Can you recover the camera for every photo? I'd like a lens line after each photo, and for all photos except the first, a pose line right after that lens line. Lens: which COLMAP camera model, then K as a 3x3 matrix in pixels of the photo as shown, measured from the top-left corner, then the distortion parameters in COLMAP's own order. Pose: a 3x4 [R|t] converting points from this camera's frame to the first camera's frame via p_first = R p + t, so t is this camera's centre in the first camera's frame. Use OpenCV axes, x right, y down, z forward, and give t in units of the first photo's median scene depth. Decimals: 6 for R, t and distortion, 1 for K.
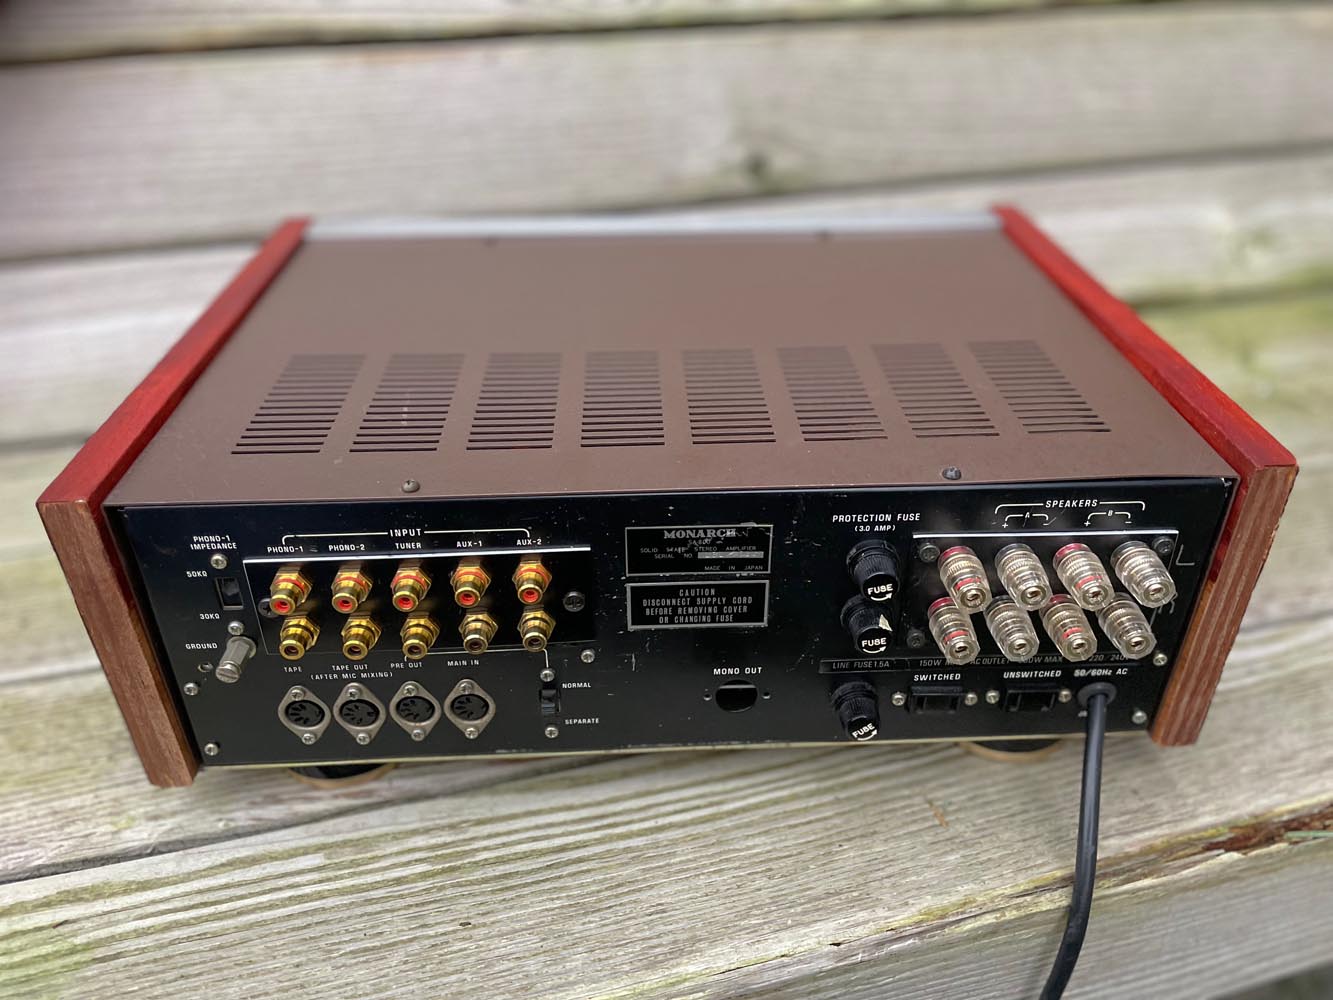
lens RADIAL K [[1042.2, 0, 677.6], [0, 1042.2, 497.9], [0, 0, 1]] dist [0.071224, -0.129500]
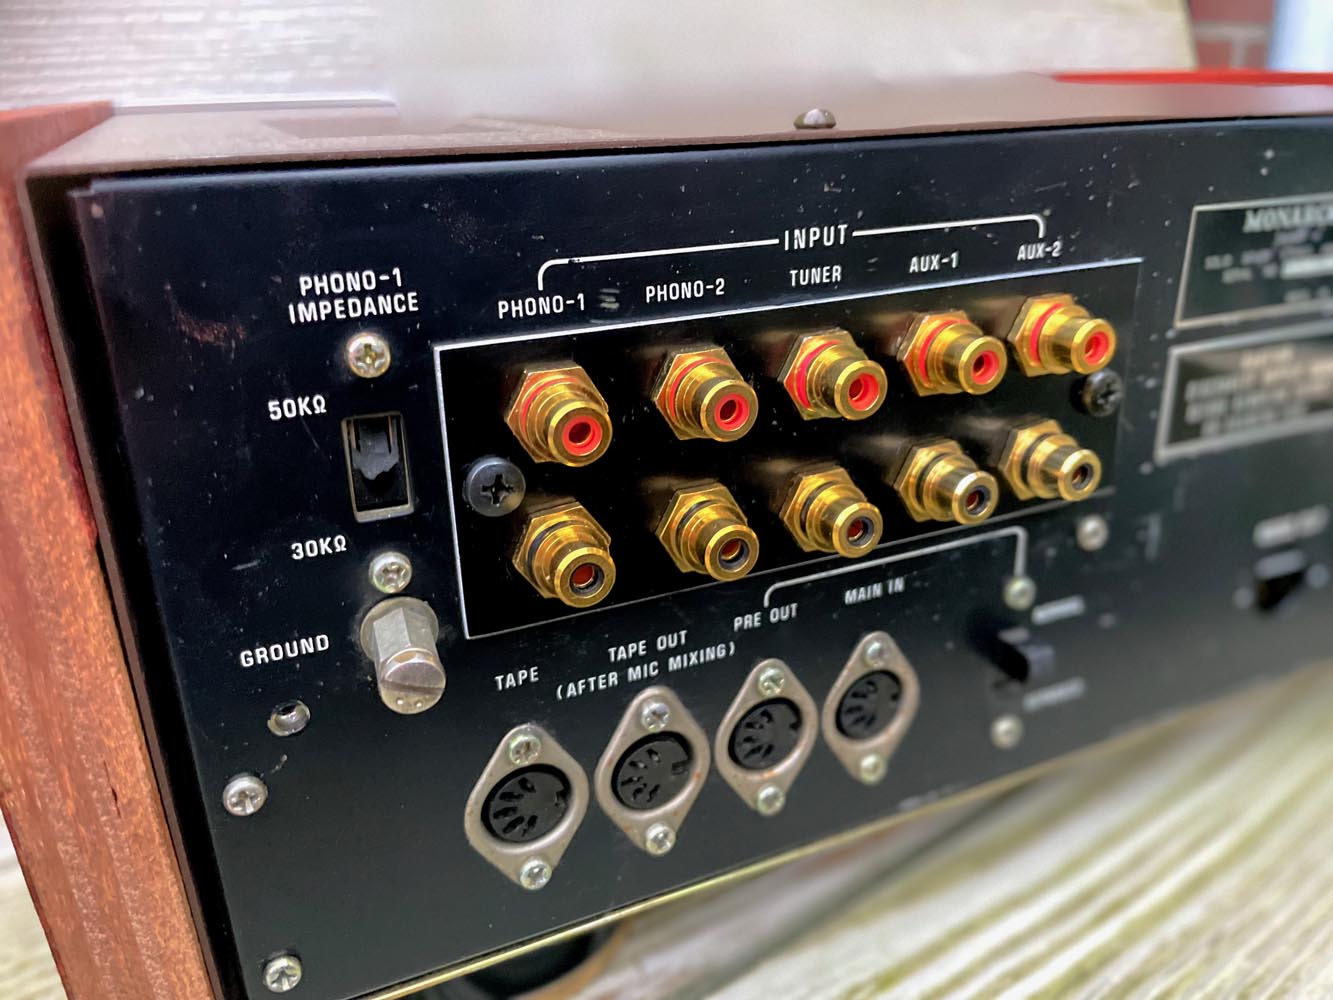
lens RADIAL K [[1042.2, 0, 669.3], [0, 1042.2, 498.7], [0, 0, 1]] dist [0.071224, -0.129500]
pose [[0.929792, -0.153305, 0.334641, -0.436680], [0.217550, 0.962234, -0.163639, 0.176016], [-0.296916, 0.224952, 0.928029, 0.605220]]
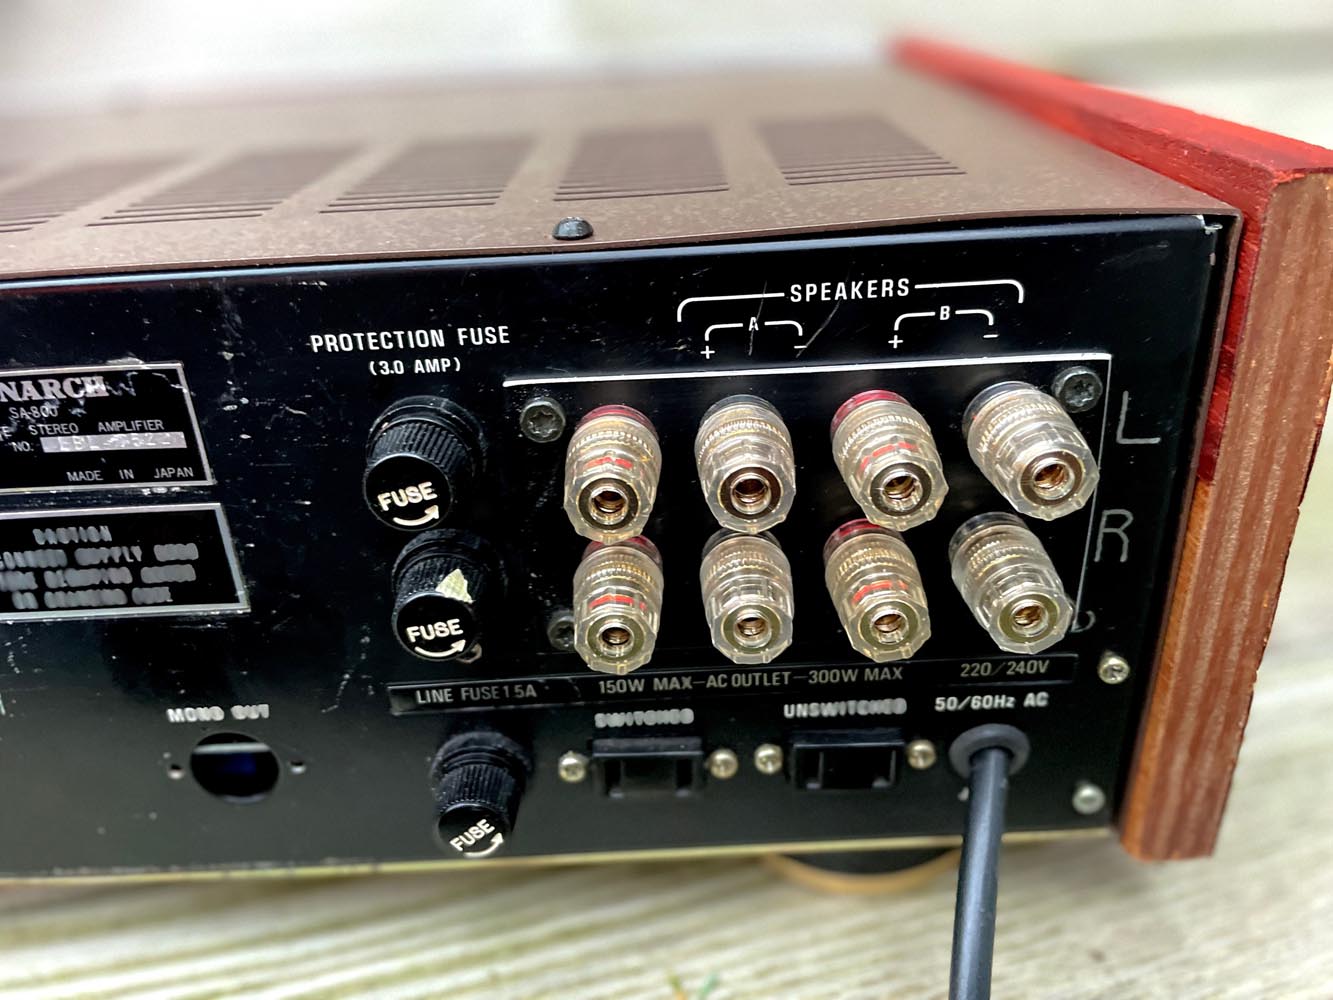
lens RADIAL K [[1042.2, 0, 672.9], [0, 1042.2, 491.3], [0, 0, 1]] dist [0.071224, -0.129500]
pose [[0.998217, -0.029673, -0.051787, 0.302702], [0.024180, 0.994321, -0.103637, 0.123468], [0.054568, 0.102200, 0.993266, 0.539276]]
